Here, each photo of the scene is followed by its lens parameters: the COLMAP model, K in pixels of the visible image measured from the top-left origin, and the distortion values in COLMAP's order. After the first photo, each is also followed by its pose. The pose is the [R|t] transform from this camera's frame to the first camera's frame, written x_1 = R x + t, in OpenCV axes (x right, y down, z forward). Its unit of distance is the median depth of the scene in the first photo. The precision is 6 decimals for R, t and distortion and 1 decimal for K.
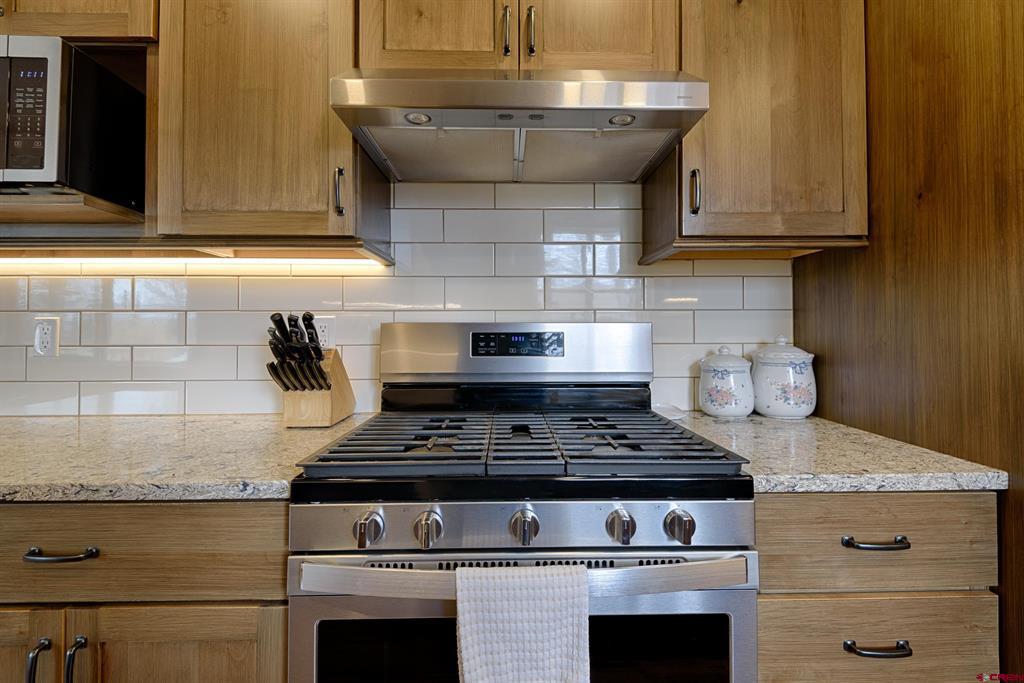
lens RADIAL K [[504.0, 0, 513.6], [0, 504.0, 319.2], [0, 0, 1]] dist [-0.001763, -0.000063]
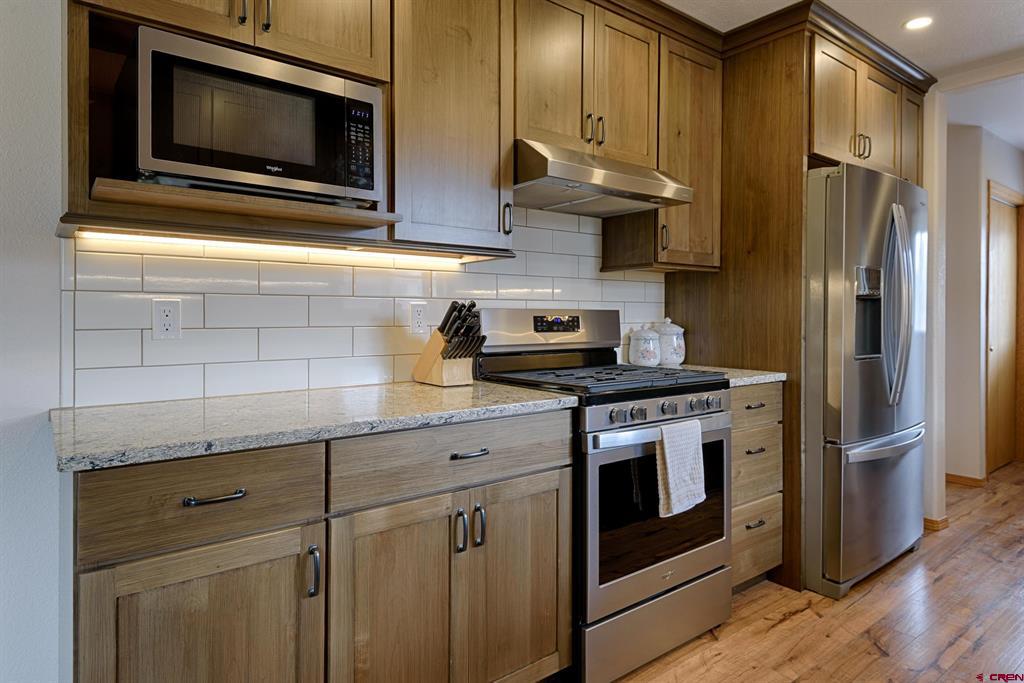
lens RADIAL K [[624.2, 0, 513.0], [0, 624.2, 318.3], [0, 0, 1]] dist [0.002770, 0.000164]
pose [[0.798557, 0.000491, 0.601919, -1.459424], [-0.016728, 0.999632, 0.021377, -0.004677], [-0.601687, -0.027140, 0.798271, -0.475584]]
